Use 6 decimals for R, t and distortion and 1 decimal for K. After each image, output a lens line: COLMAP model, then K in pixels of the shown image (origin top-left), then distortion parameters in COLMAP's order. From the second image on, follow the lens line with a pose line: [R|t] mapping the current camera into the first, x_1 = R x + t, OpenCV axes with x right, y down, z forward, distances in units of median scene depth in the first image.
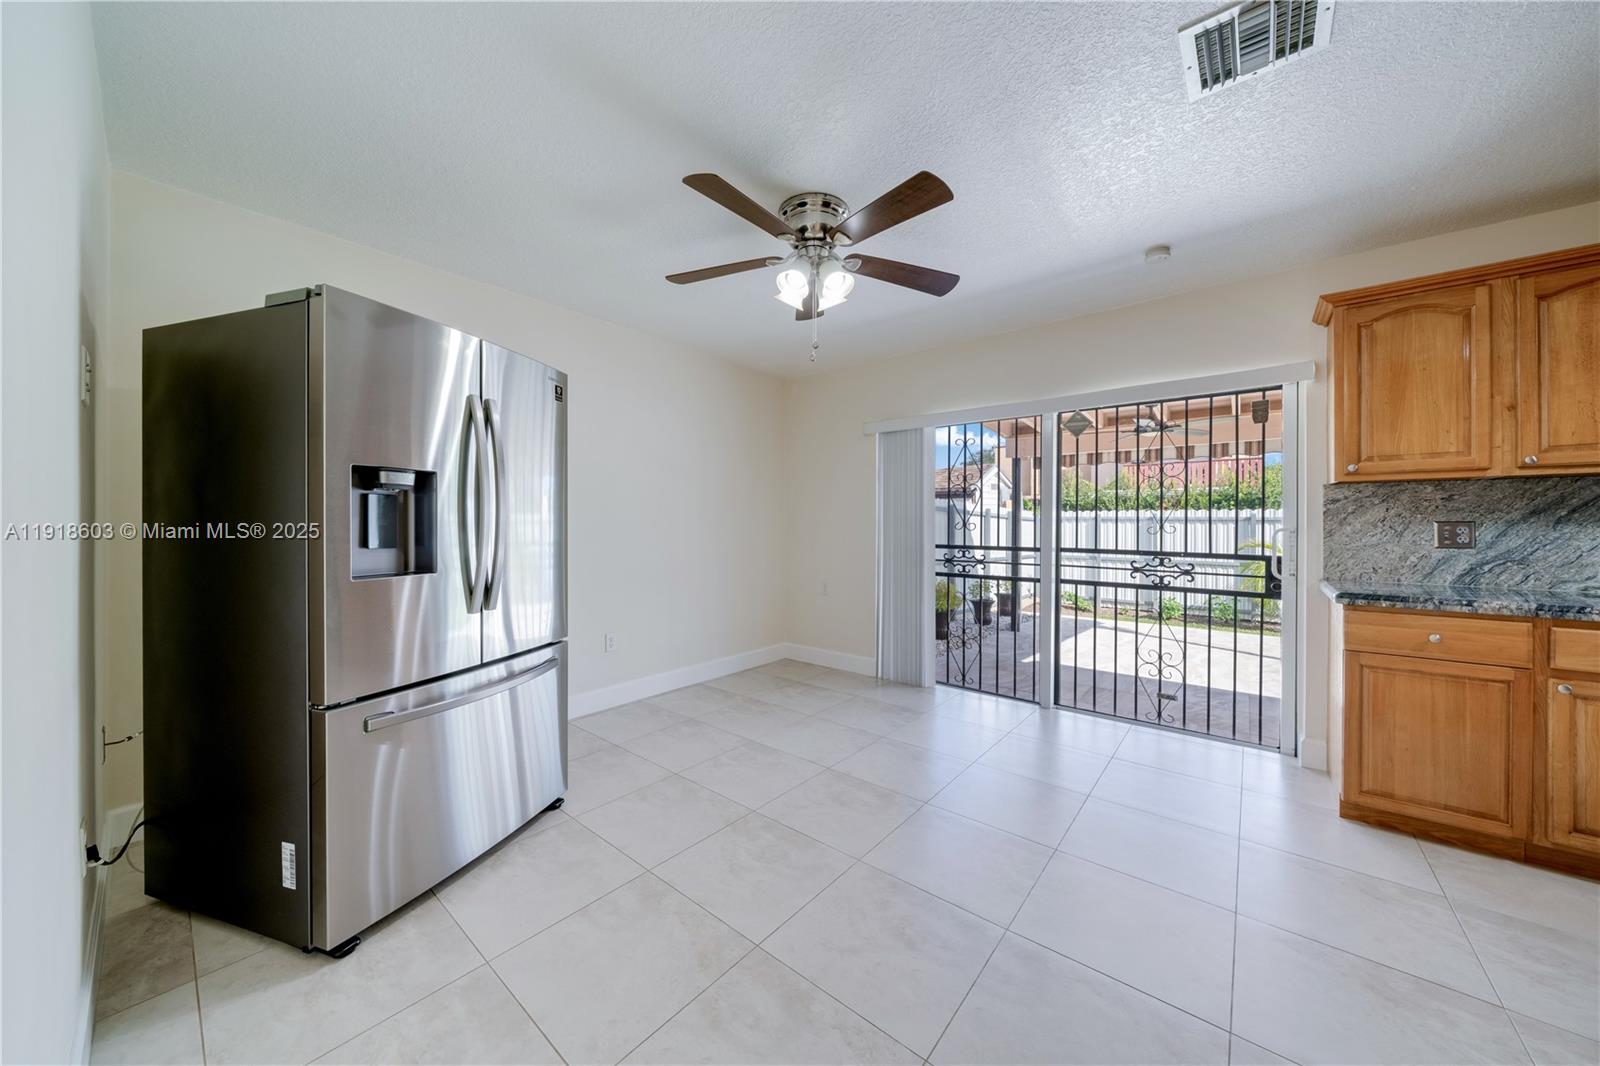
lens RADIAL K [[547.9, 0, 799.8], [0, 547.9, 526.3], [0, 0, 1]] dist [-0.001228, 0.000109]
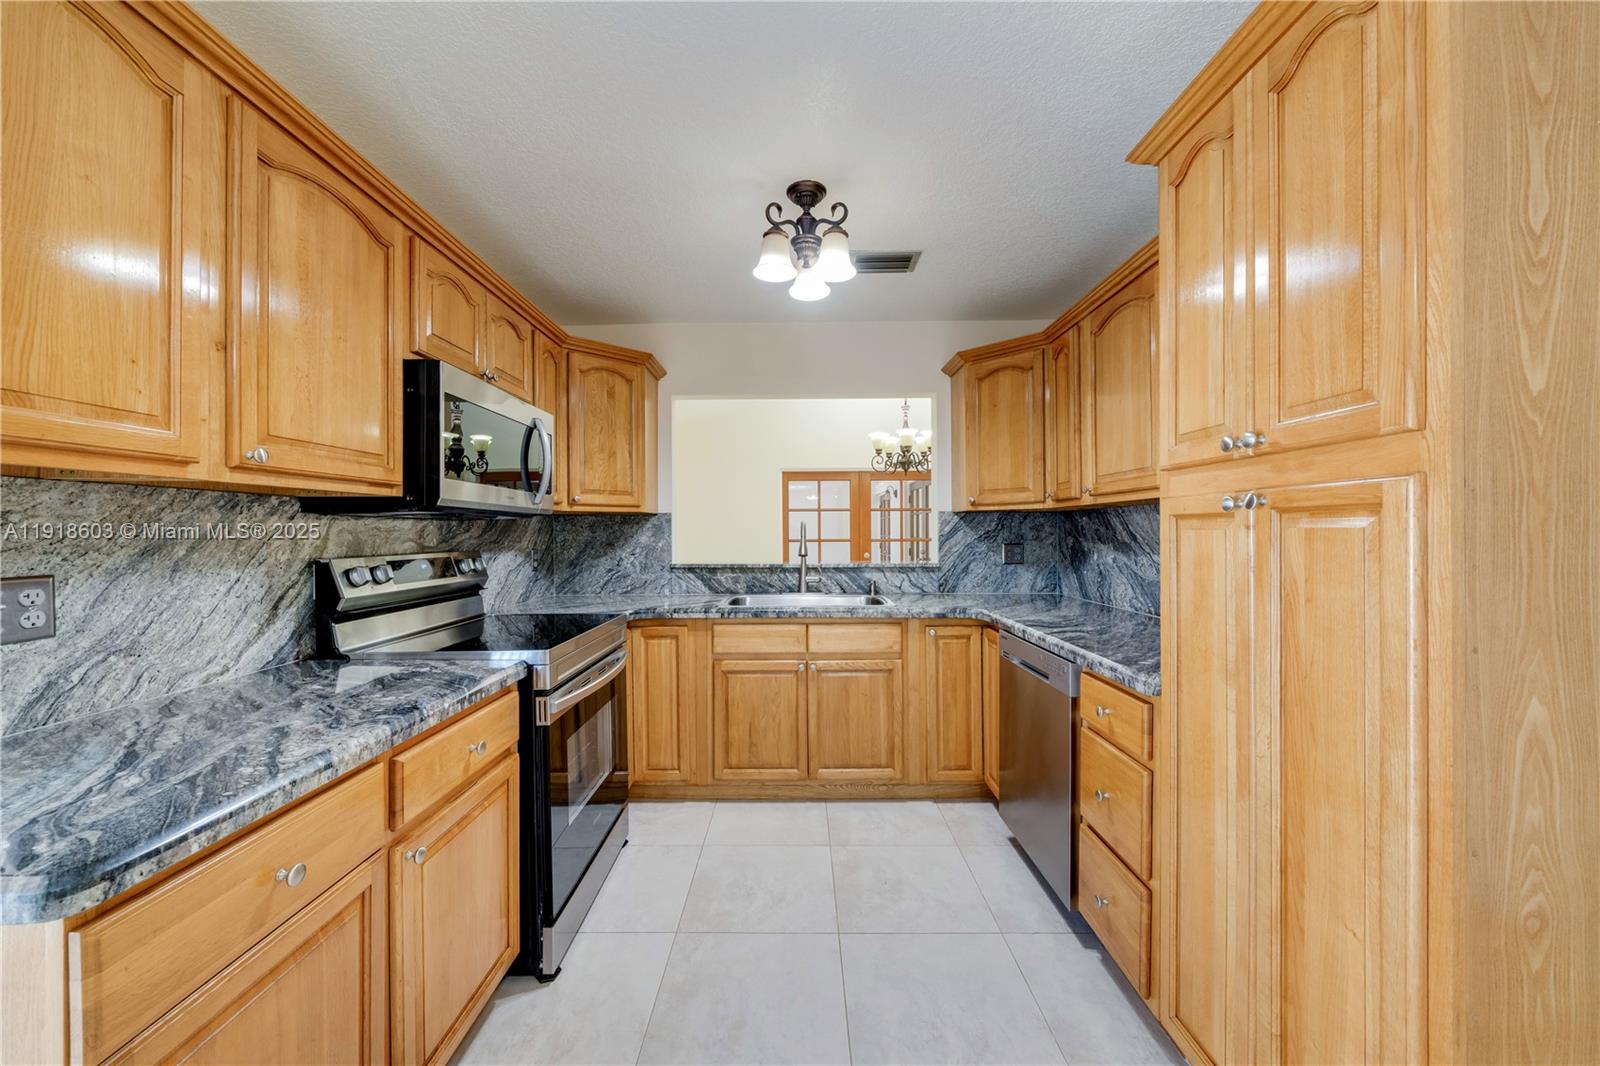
lens RADIAL K [[583.4, 0, 797.2], [0, 583.4, 525.3], [0, 0, 1]] dist [-0.006222, -0.000019]
pose [[-0.633840, 0.009265, 0.773409, 0.540541], [0.007392, 0.999955, -0.005921, -0.044276], [-0.773429, 0.001964, -0.633880, 0.898888]]
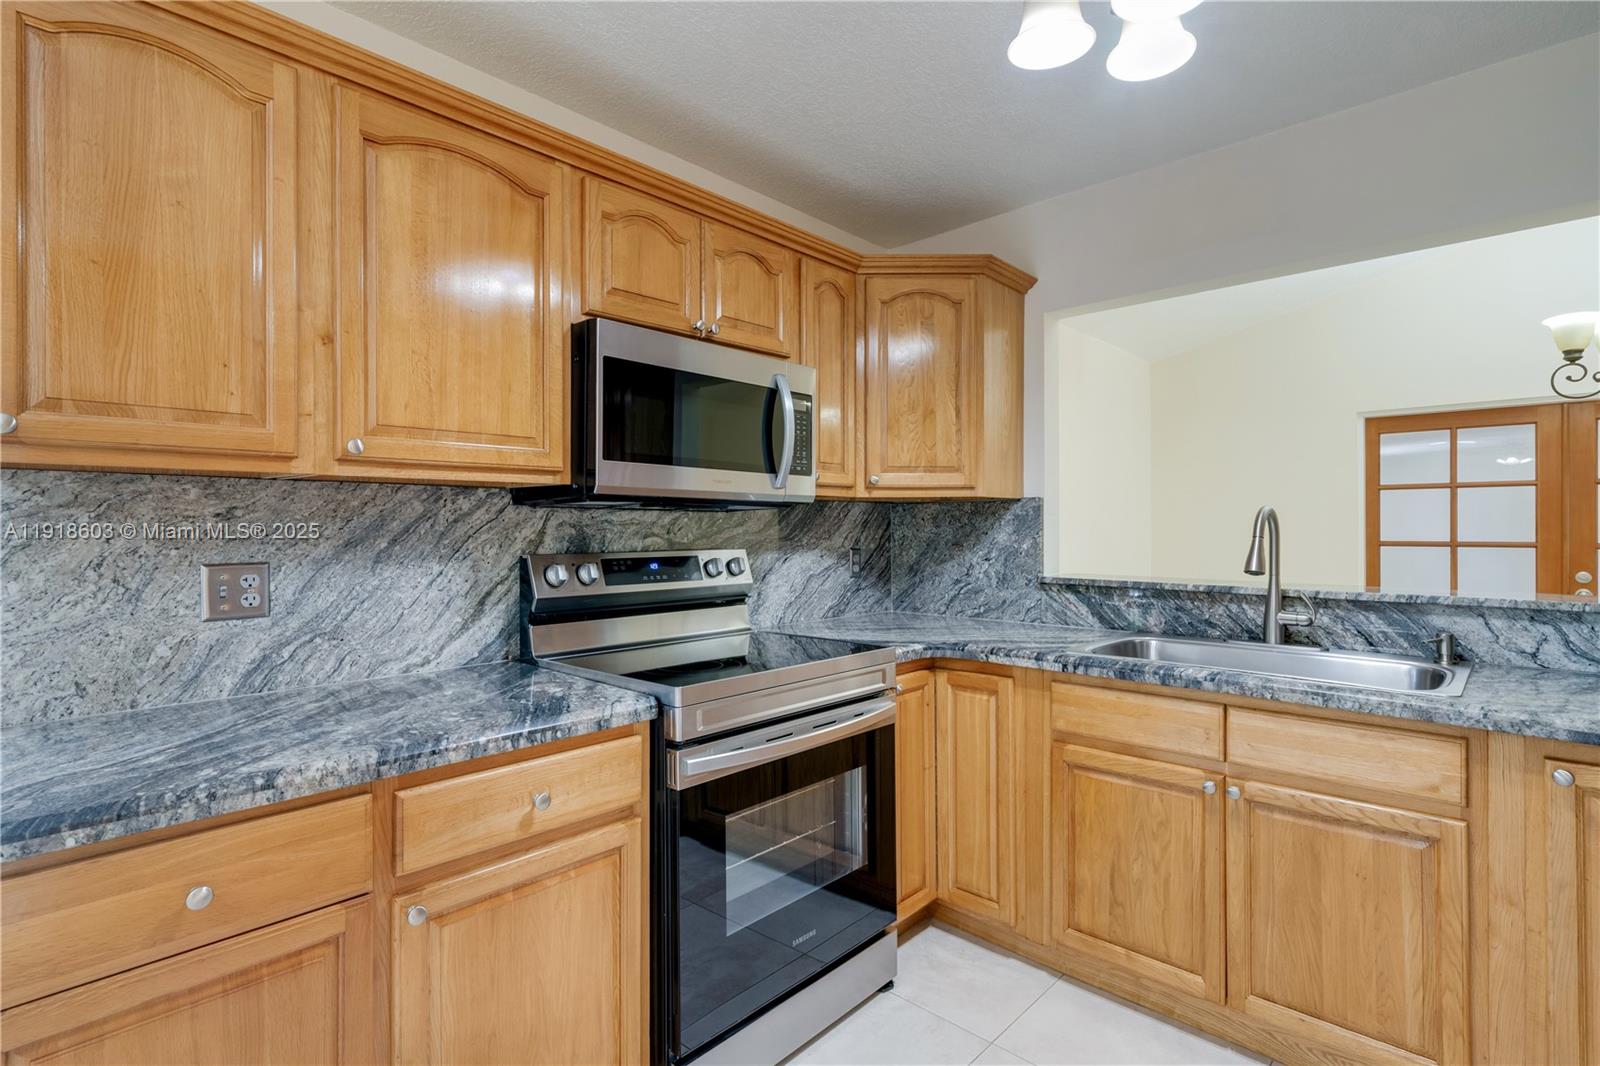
lens RADIAL K [[776.1, 0, 794.1], [0, 776.1, 522.3], [0, 0, 1]] dist [-0.001470, 0.000891]
pose [[0.067899, 0.003727, 0.997685, 0.602824], [0.005360, 0.999977, -0.004100, -0.042862], [-0.997678, 0.005626, 0.067877, 0.509401]]
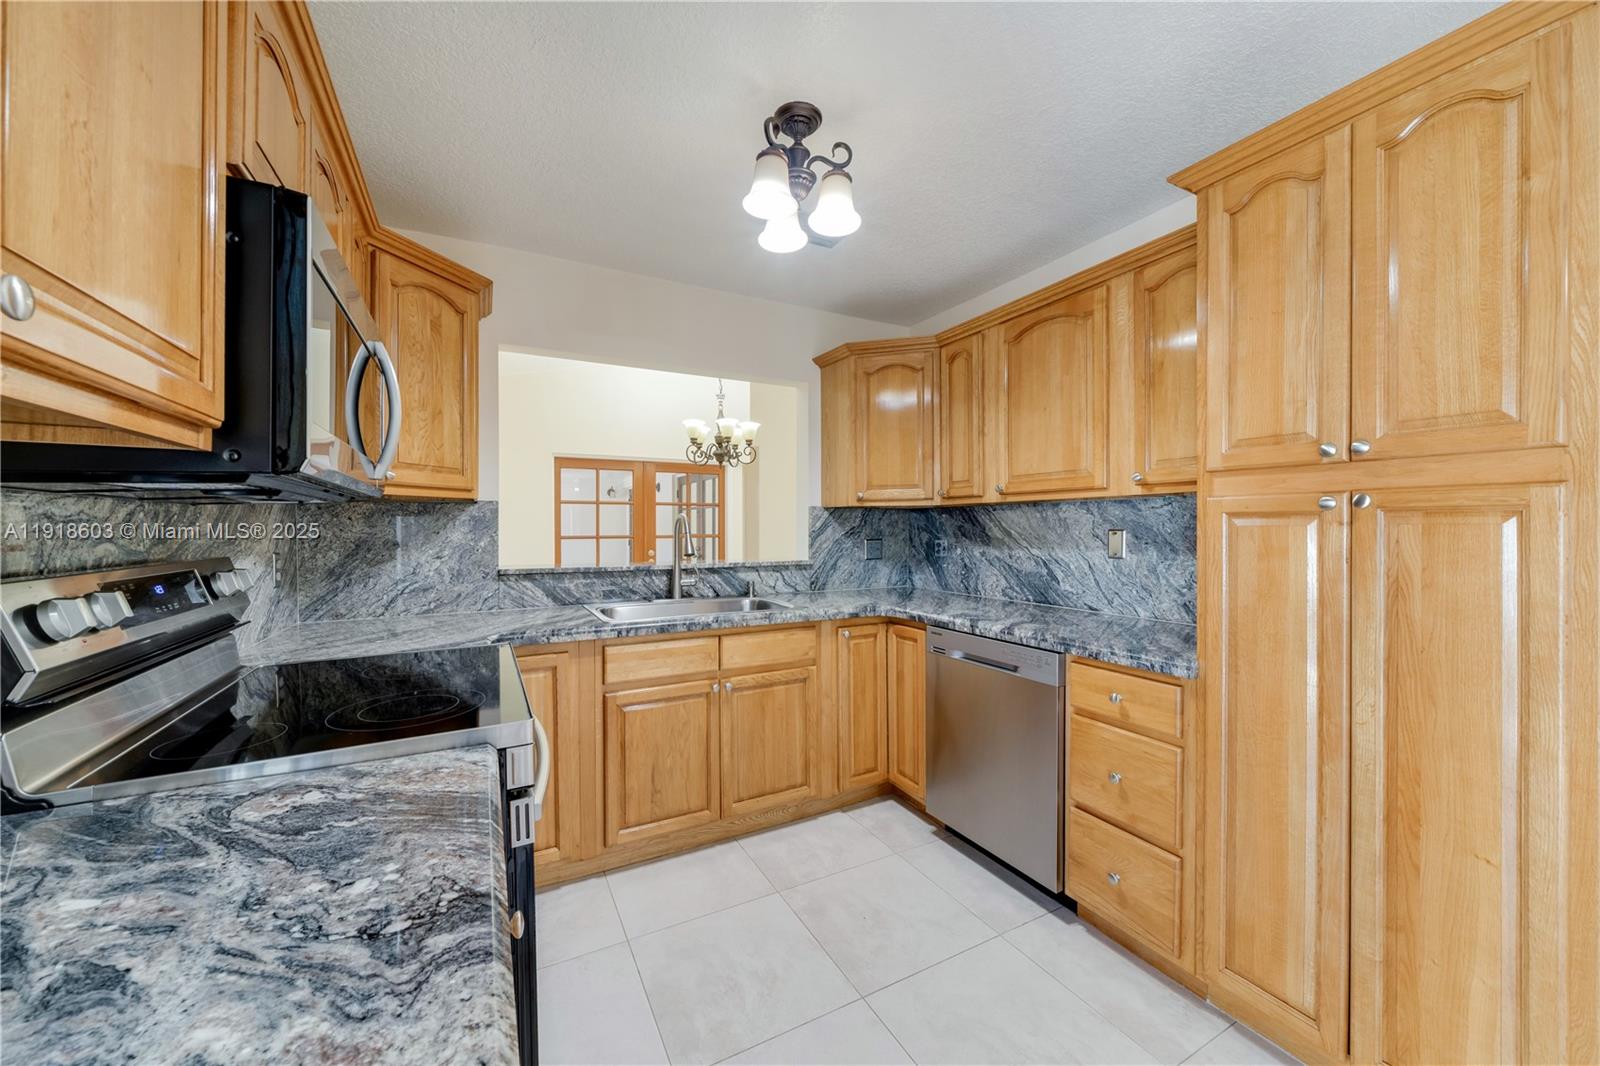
lens RADIAL K [[583.4, 0, 797.2], [0, 583.4, 525.3], [0, 0, 1]] dist [-0.006222, -0.000019]
pose [[-0.924125, -0.000434, 0.382089, 0.961118], [0.000610, 0.999996, 0.002611, -0.043449], [-0.382089, 0.002646, -0.924122, 1.013814]]
